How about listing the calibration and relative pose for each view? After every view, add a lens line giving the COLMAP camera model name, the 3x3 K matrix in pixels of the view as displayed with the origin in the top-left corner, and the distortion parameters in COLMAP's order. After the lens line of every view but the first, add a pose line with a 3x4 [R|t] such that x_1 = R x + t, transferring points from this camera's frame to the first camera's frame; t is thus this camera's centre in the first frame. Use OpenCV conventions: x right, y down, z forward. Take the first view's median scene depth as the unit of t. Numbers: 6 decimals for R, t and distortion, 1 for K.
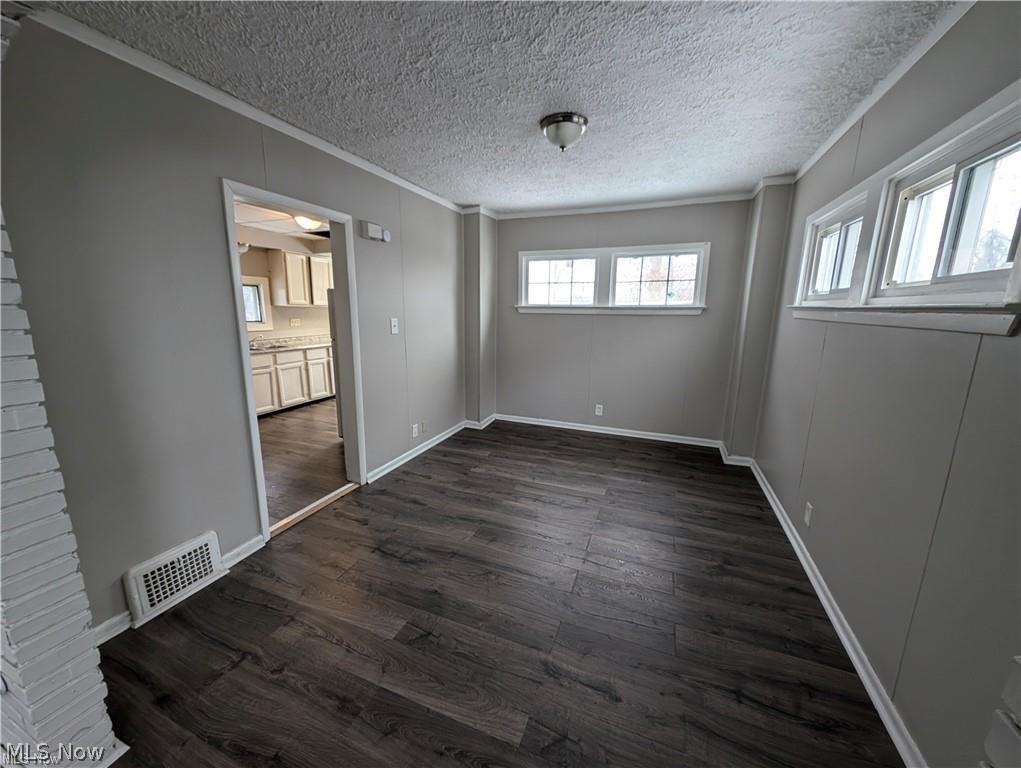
lens RADIAL K [[385.2, 0, 511.1], [0, 385.2, 383.7], [0, 0, 1]] dist [0.003031, -0.000490]
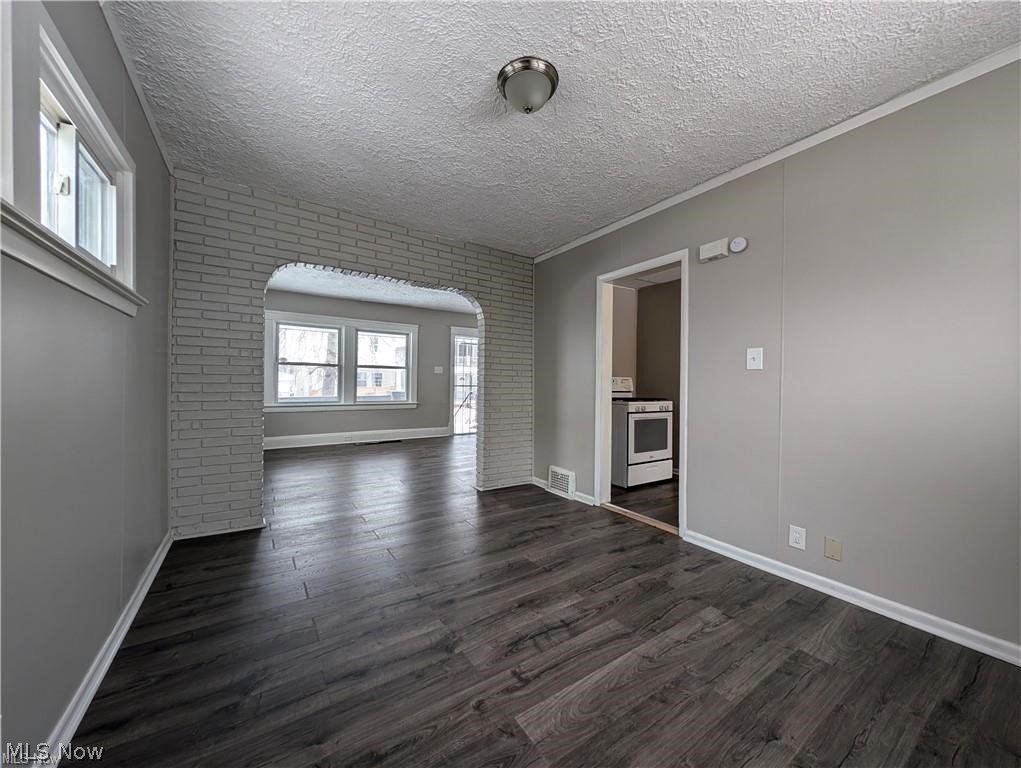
lens RADIAL K [[385.2, 0, 511.7], [0, 385.2, 384.1], [0, 0, 1]] dist [0.003031, -0.000490]
pose [[-0.569729, -0.013265, -0.821726, 0.604339], [-0.181118, 0.977313, 0.109798, -0.113920], [0.801627, 0.211385, -0.559206, 1.175100]]
